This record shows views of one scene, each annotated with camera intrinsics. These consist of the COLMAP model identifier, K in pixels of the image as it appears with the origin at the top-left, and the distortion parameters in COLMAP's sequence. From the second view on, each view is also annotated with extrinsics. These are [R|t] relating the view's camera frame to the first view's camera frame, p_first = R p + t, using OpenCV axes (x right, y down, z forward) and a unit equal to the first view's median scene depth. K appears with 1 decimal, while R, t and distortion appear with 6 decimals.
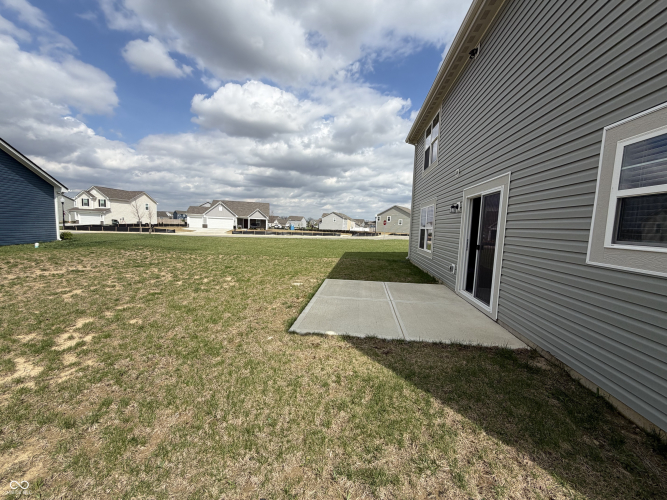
lens RADIAL K [[265.8, 0, 331.5], [0, 265.8, 250.9], [0, 0, 1]] dist [-0.001210, 0.000015]
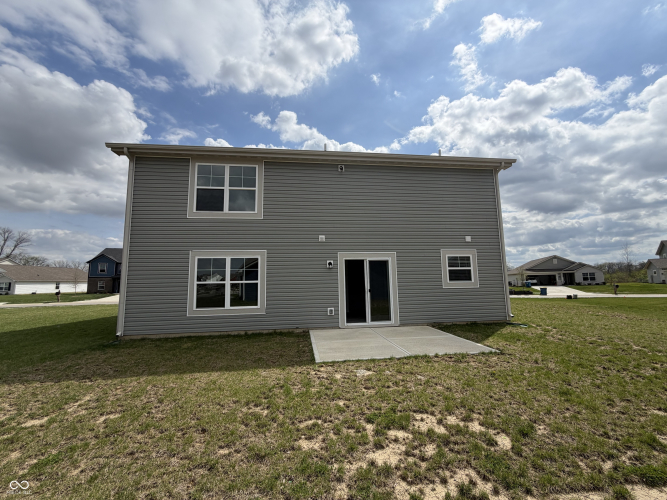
lens RADIAL K [[265.8, 0, 331.5], [0, 265.8, 250.9], [0, 0, 1]] dist [-0.001210, 0.000015]
pose [[-0.241082, 0.086835, 0.966612, -1.264945], [0.095725, 0.993260, -0.065354, -0.215278], [-0.965772, 0.076773, -0.247770, 2.019122]]
